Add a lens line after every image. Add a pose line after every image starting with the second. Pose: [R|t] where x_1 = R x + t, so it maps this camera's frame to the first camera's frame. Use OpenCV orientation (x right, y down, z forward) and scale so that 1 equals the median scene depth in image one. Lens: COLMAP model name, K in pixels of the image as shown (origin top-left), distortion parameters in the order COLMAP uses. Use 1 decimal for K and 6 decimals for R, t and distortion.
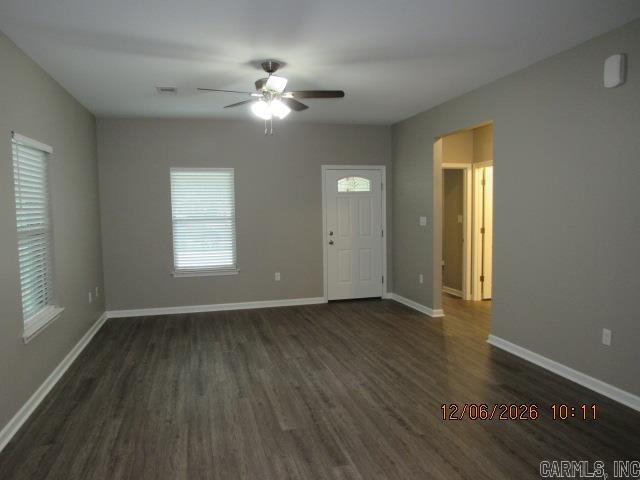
lens RADIAL K [[460.8, 0, 320.0], [0, 460.8, 240.0], [0, 0, 1]] dist [-0.012131, -0.000600]
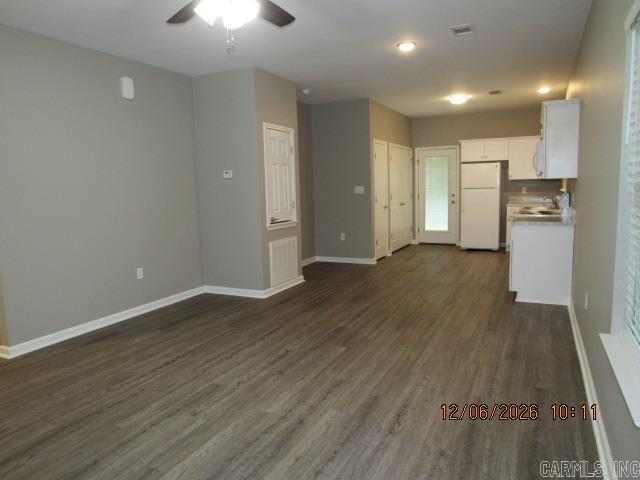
lens RADIAL K [[460.8, 0, 320.0], [0, 460.8, 240.0], [0, 0, 1]] dist [-0.012131, -0.000600]
pose [[-0.758538, -0.044714, 0.650092, -0.728643], [0.081003, 0.983435, 0.162157, -0.075973], [-0.646574, 0.175662, -0.742351, 1.691427]]
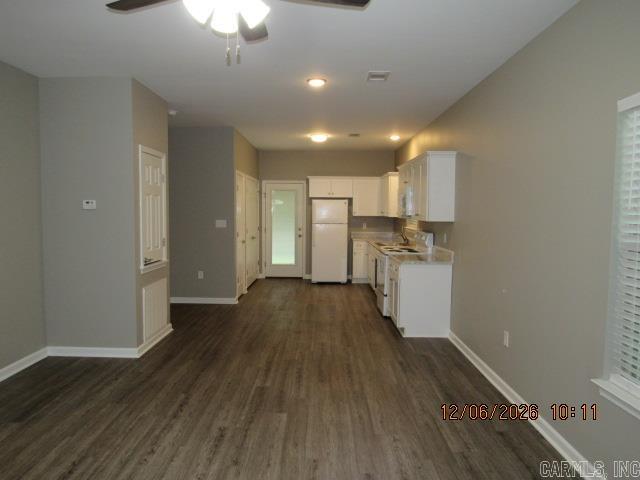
lens RADIAL K [[459.4, 0, 320.0], [0, 459.4, 240.0], [0, 0, 1]] dist [-0.025499, -0.000599]
pose [[-0.964153, -0.012870, 0.265034, -0.385802], [0.022094, 0.991461, 0.128520, -0.118258], [-0.264424, 0.129768, -0.955636, 1.722507]]
